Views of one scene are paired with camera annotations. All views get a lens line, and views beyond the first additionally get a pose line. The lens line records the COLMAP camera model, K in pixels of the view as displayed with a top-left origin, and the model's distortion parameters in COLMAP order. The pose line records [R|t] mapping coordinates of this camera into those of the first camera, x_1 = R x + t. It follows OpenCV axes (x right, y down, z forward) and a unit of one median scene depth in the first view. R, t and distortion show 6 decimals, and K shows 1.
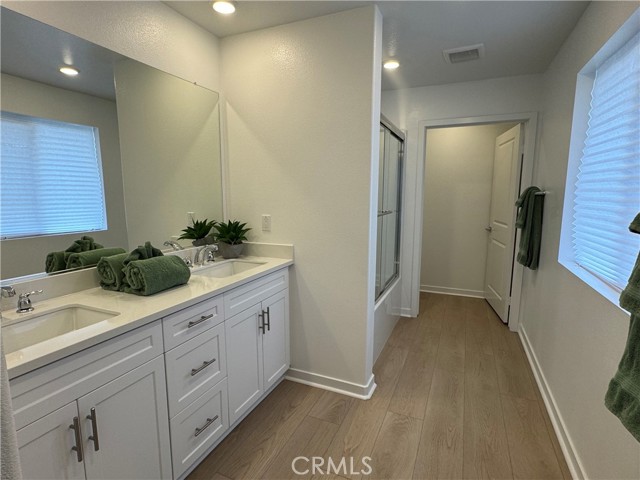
lens RADIAL K [[336.8, 0, 321.4], [0, 336.8, 240.9], [0, 0, 1]] dist [0.001069, 0.000231]
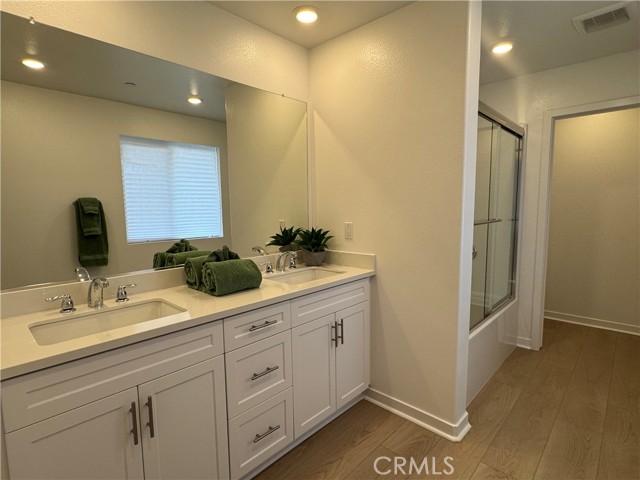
lens RADIAL K [[336.8, 0, 319.0], [0, 336.8, 240.4], [0, 0, 1]] dist [0.001069, 0.000231]
pose [[0.940797, 0.021392, -0.338294, 0.064740], [-0.033716, 0.998963, -0.030593, 0.005499], [0.337289, 0.040188, 0.940543, 0.055470]]
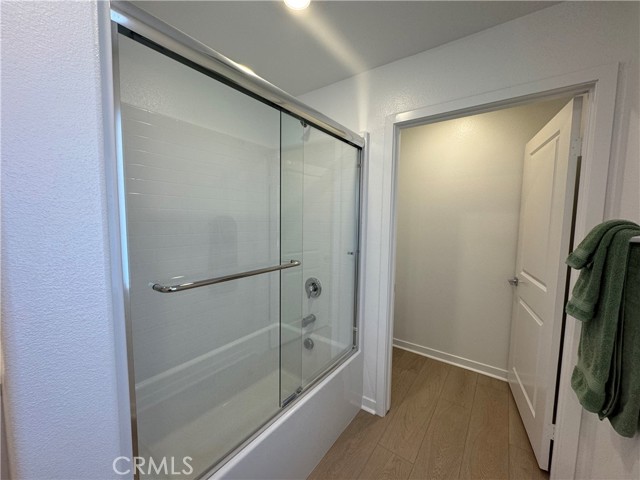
lens RADIAL K [[254.4, 0, 320.5], [0, 254.4, 240.1], [0, 0, 1]] dist [-0.002232, 0.000505]
pose [[0.974686, 0.027444, -0.221886, 0.319218], [-0.040781, 0.997612, -0.055750, -0.098014], [0.219826, 0.063387, 0.973477, 0.576316]]
